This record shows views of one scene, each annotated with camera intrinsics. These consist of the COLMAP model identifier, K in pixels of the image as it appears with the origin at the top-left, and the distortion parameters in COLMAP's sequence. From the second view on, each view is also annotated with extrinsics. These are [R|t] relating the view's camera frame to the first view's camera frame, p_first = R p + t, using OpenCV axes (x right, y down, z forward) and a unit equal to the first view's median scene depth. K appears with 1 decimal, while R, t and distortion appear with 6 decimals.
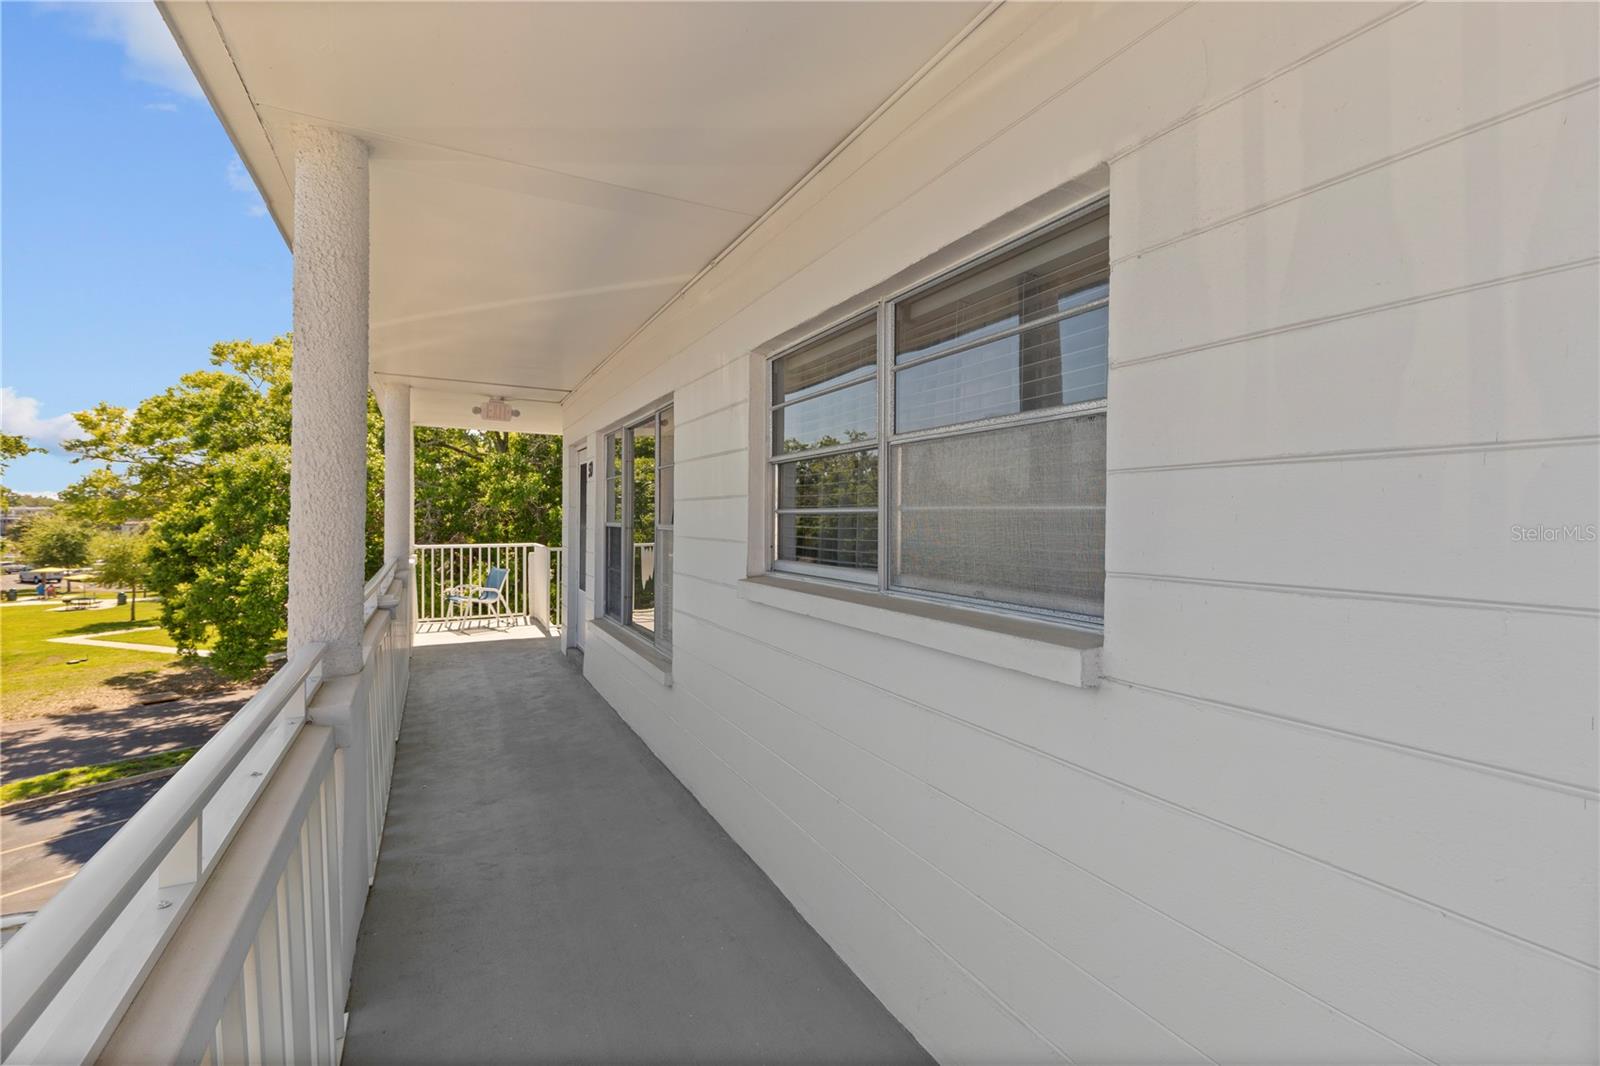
lens RADIAL K [[721.9, 0, 798.9], [0, 721.9, 529.8], [0, 0, 1]] dist [0.004664, -0.001256]
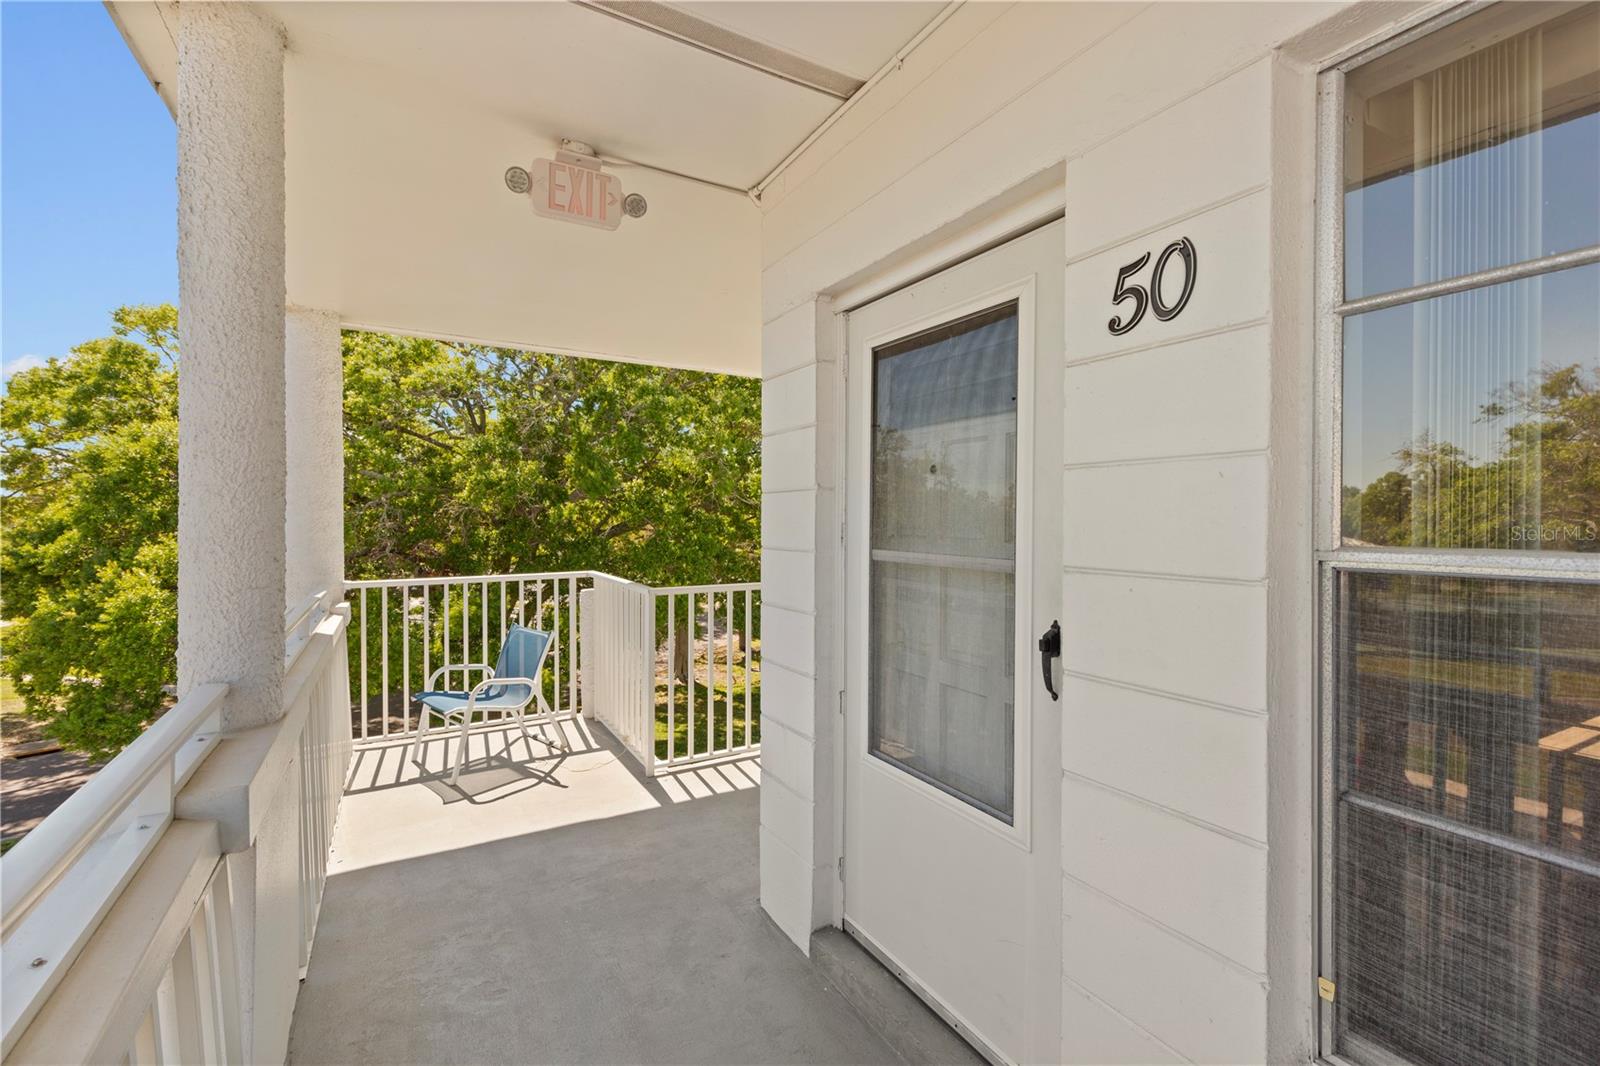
lens RADIAL K [[721.9, 0, 803.1], [0, 721.9, 526.9], [0, 0, 1]] dist [0.004664, -0.001256]
pose [[0.998892, -0.005479, 0.046742, -0.127293], [0.005689, 0.999974, -0.004369, -0.004767], [-0.046717, 0.004630, 0.998897, 0.256655]]
